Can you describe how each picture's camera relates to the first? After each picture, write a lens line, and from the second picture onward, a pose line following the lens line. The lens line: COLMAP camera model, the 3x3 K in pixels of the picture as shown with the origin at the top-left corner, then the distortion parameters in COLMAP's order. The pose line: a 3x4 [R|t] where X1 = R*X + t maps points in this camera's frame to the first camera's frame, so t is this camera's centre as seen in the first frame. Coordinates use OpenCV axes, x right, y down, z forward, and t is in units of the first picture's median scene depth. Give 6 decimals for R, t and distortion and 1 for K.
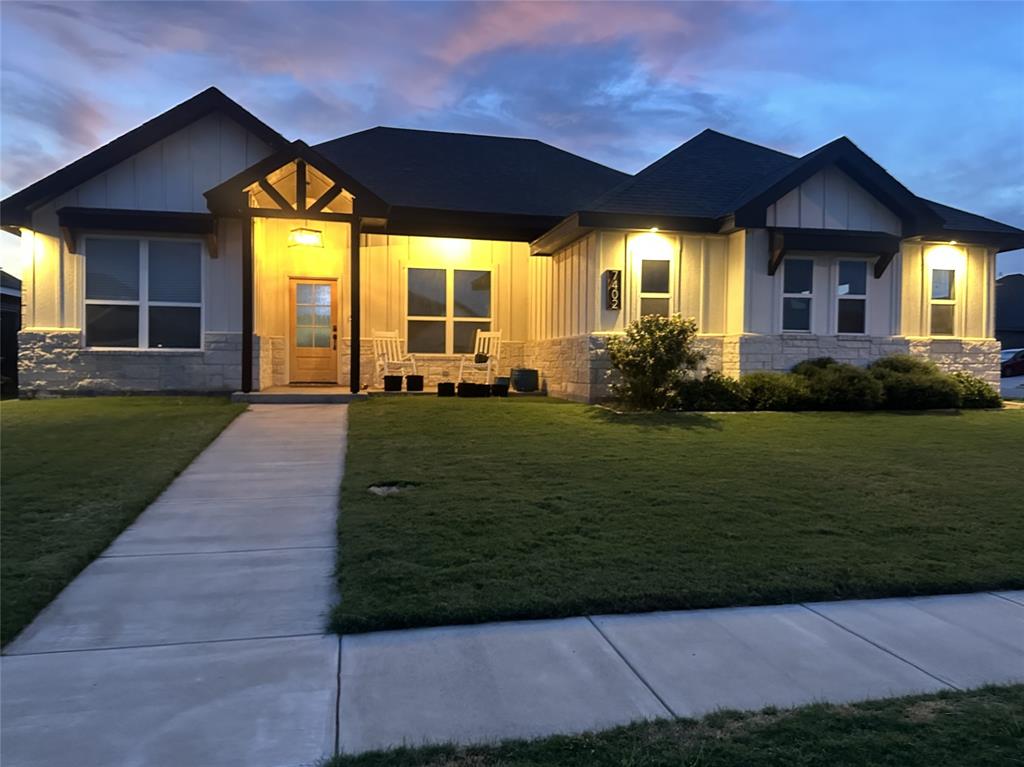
lens RADIAL K [[778.6, 0, 512.3], [0, 778.6, 392.9], [0, 0, 1]] dist [0.015179, 0.004487]
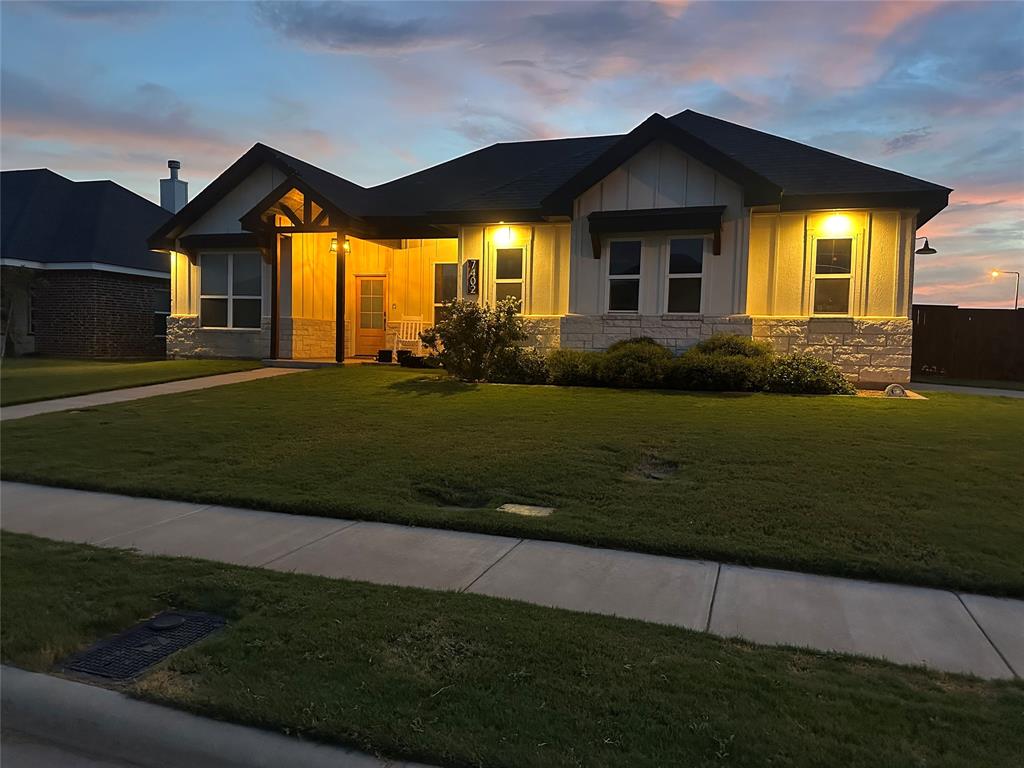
lens RADIAL K [[726.8, 0, 512.3], [0, 726.8, 383.7], [0, 0, 1]] dist [0.053071, -0.027455]
pose [[0.853797, 0.040060, -0.519062, 0.714560], [-0.036275, 0.999190, 0.017446, 0.004727], [0.519340, 0.003934, 0.854558, 0.100167]]
